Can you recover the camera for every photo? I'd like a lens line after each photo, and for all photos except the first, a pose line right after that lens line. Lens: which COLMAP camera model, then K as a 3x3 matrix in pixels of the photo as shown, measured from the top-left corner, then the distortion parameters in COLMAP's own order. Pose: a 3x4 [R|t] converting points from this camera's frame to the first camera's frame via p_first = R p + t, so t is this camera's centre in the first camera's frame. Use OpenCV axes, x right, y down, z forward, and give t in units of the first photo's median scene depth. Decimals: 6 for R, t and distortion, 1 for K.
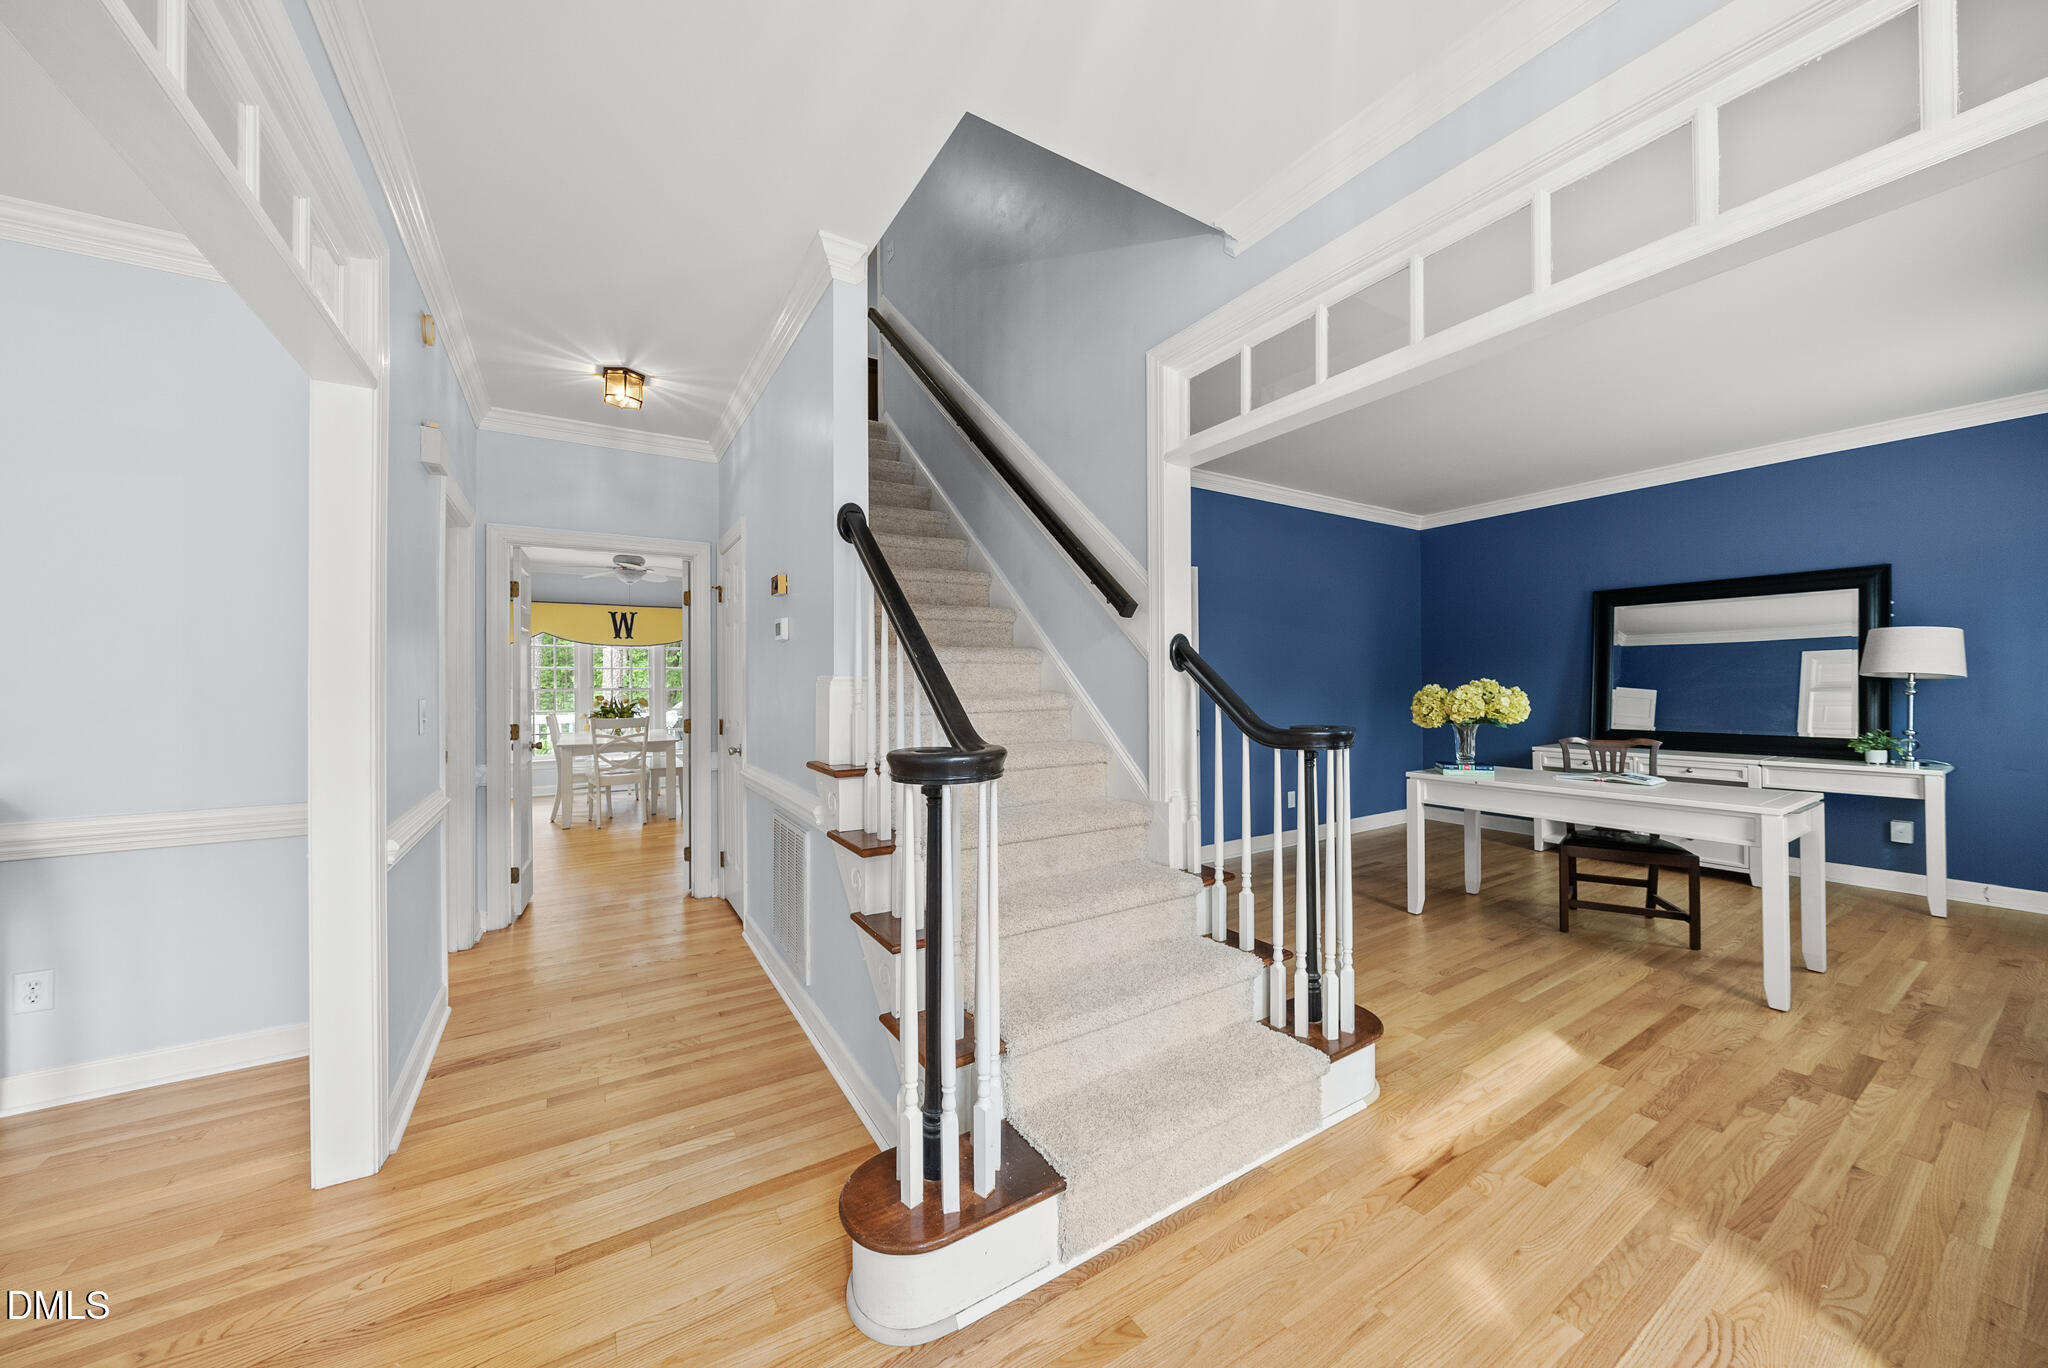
lens RADIAL K [[711.4, 0, 1028.8], [0, 711.4, 678.6], [0, 0, 1]] dist [-0.005234, 0.000011]
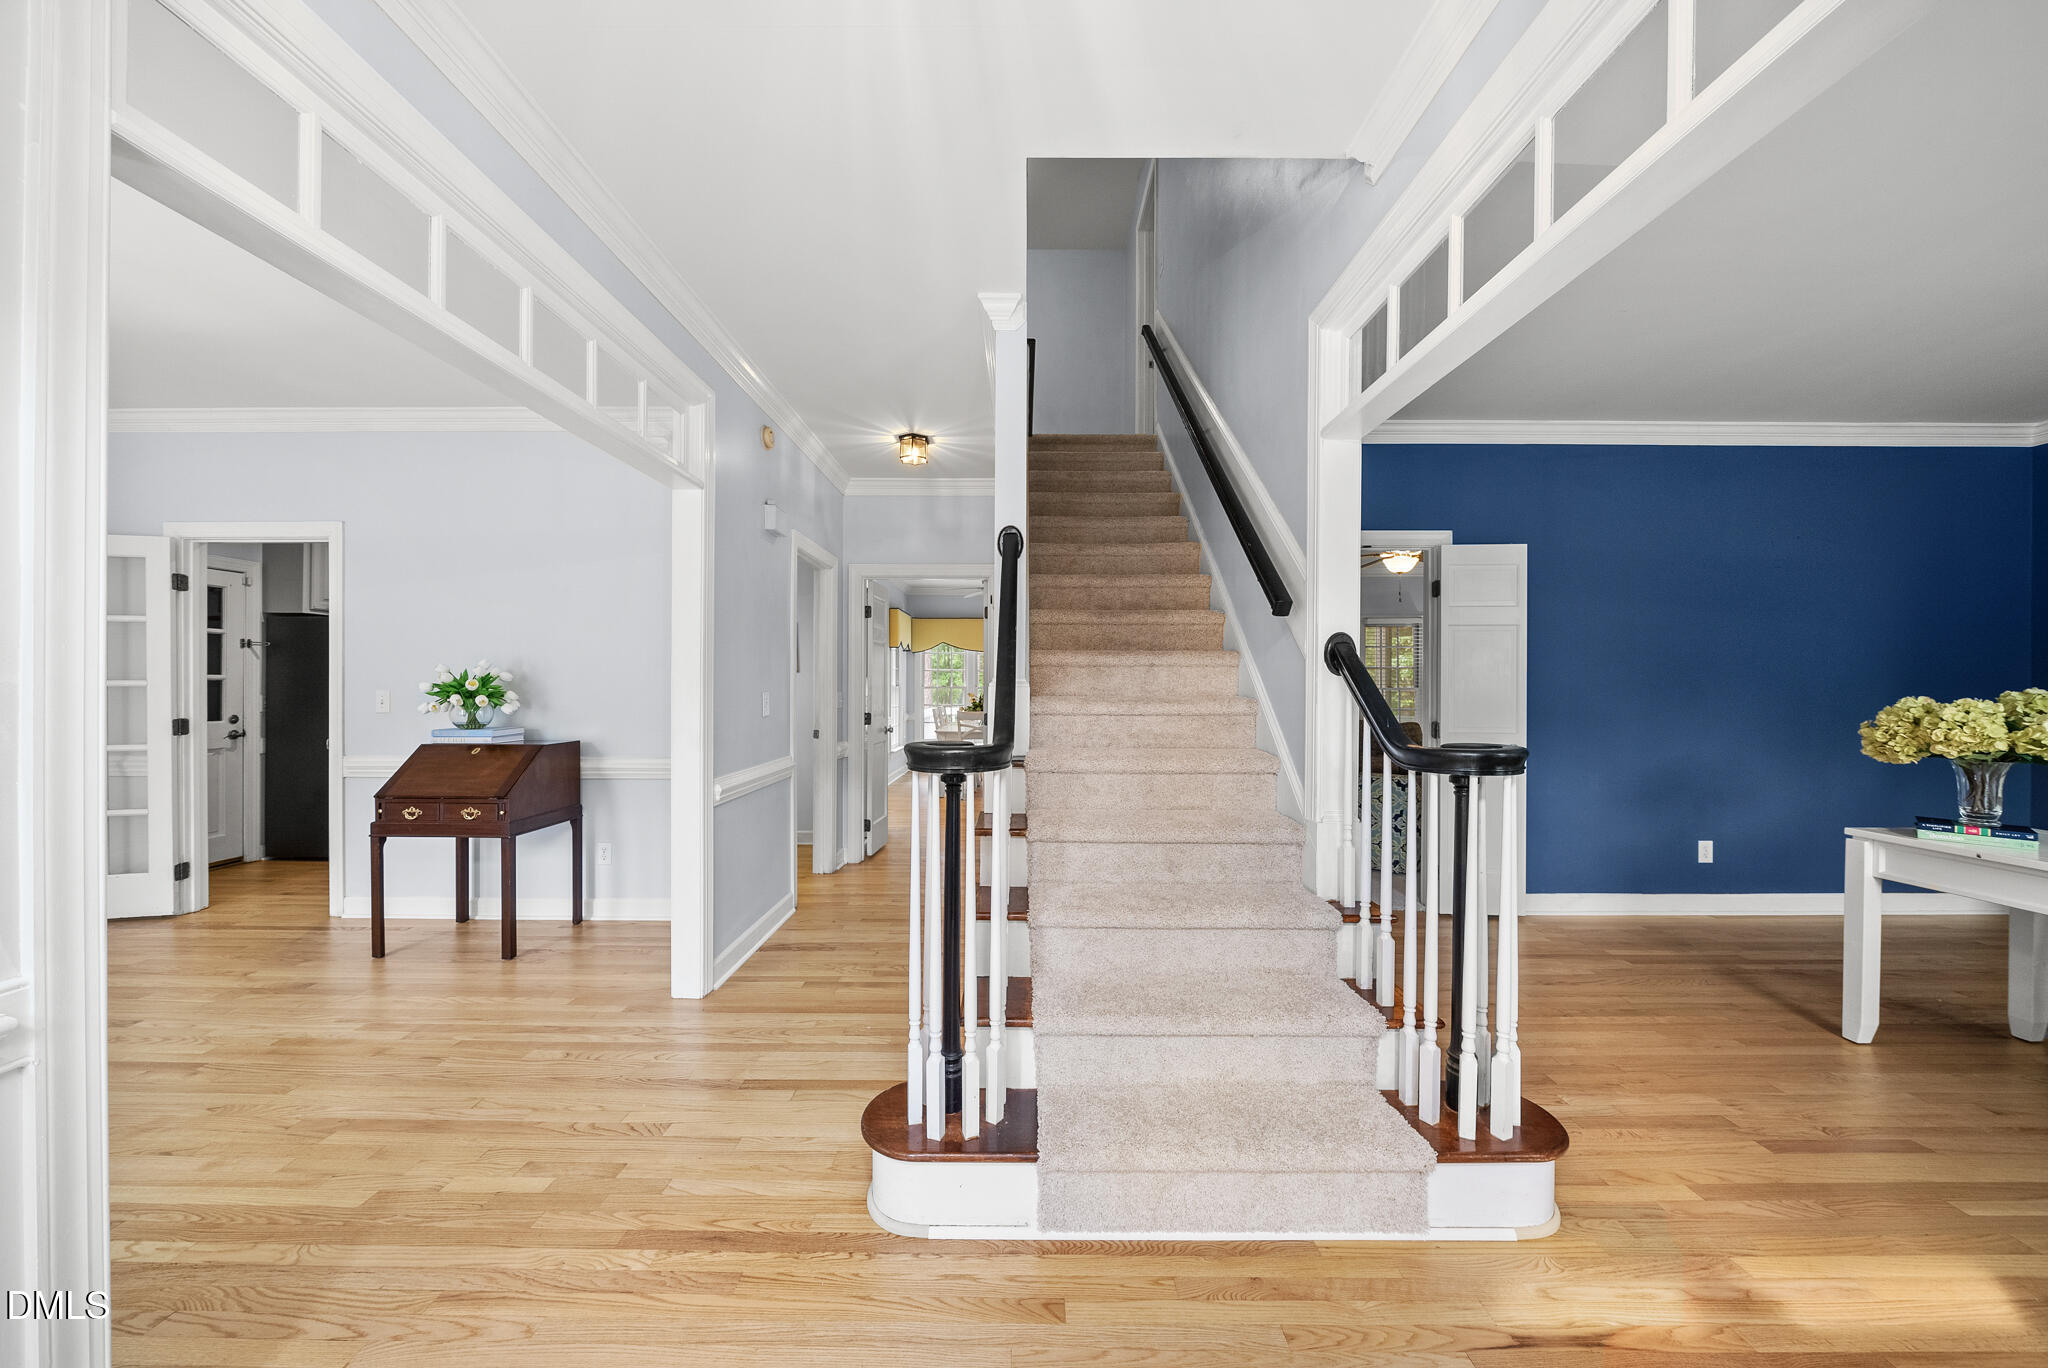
lens RADIAL K [[700.6, 0, 1027.9], [0, 700.6, 688.4], [0, 0, 1]] dist [-0.005534, -0.000047]
pose [[0.846081, 0.013405, -0.532885, 0.377692], [-0.007010, 0.999877, 0.014023, -0.004108], [0.533007, -0.008129, 0.846071, 0.069857]]
